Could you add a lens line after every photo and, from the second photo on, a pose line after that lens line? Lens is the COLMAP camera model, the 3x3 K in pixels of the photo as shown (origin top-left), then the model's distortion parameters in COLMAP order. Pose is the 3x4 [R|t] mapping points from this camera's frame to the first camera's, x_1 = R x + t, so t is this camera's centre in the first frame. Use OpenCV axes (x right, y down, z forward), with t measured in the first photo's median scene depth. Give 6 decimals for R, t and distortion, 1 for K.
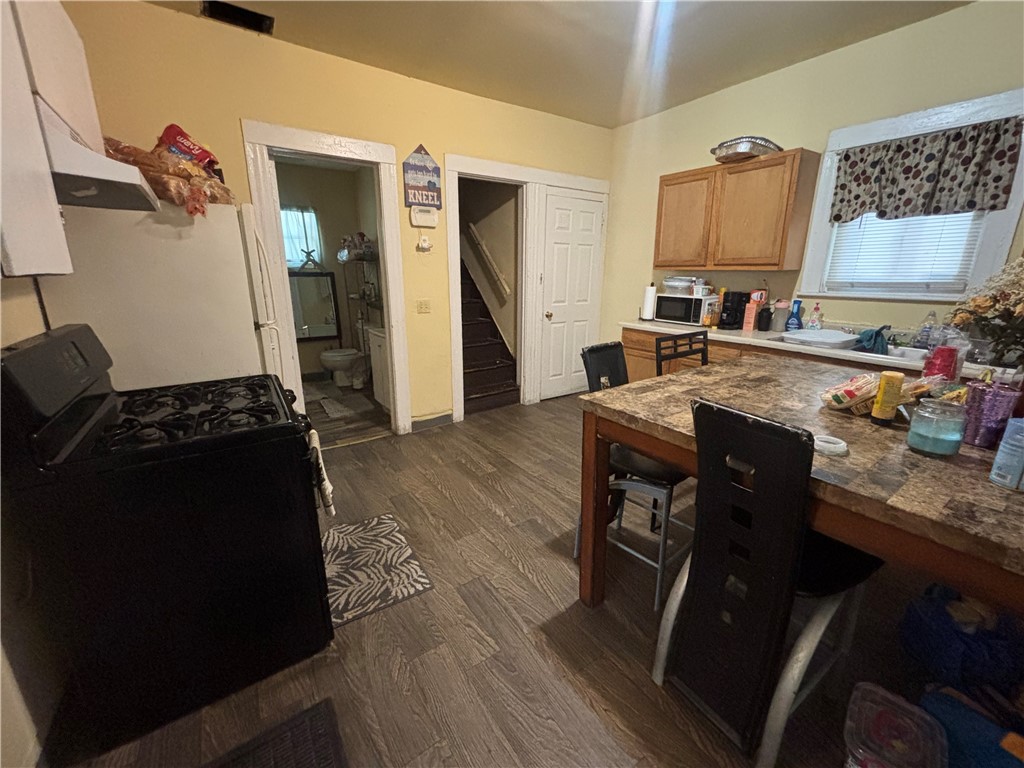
lens RADIAL K [[413.2, 0, 510.2], [0, 413.2, 379.5], [0, 0, 1]] dist [0.000761, 0.000151]
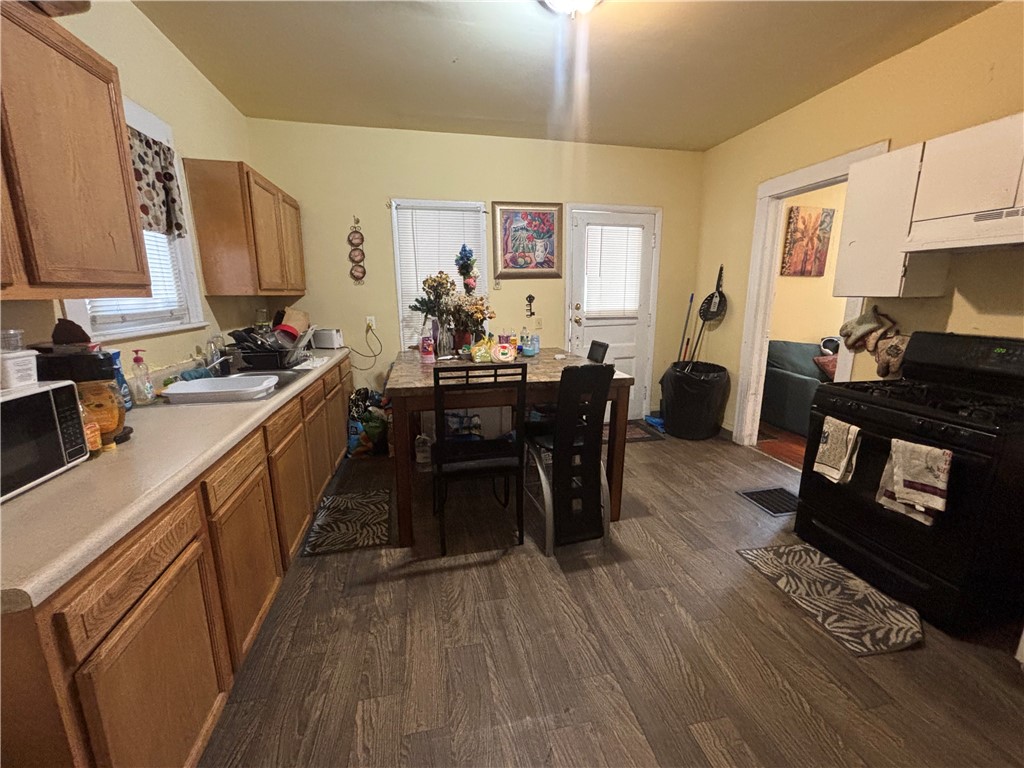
lens RADIAL K [[413.2, 0, 513.1], [0, 413.2, 379.5], [0, 0, 1]] dist [0.000761, 0.000151]
pose [[-0.925281, -0.078449, 0.371082, 0.013329], [0.096242, 0.897792, 0.429775, -0.511849], [-0.366870, 0.433376, -0.823160, 1.906888]]
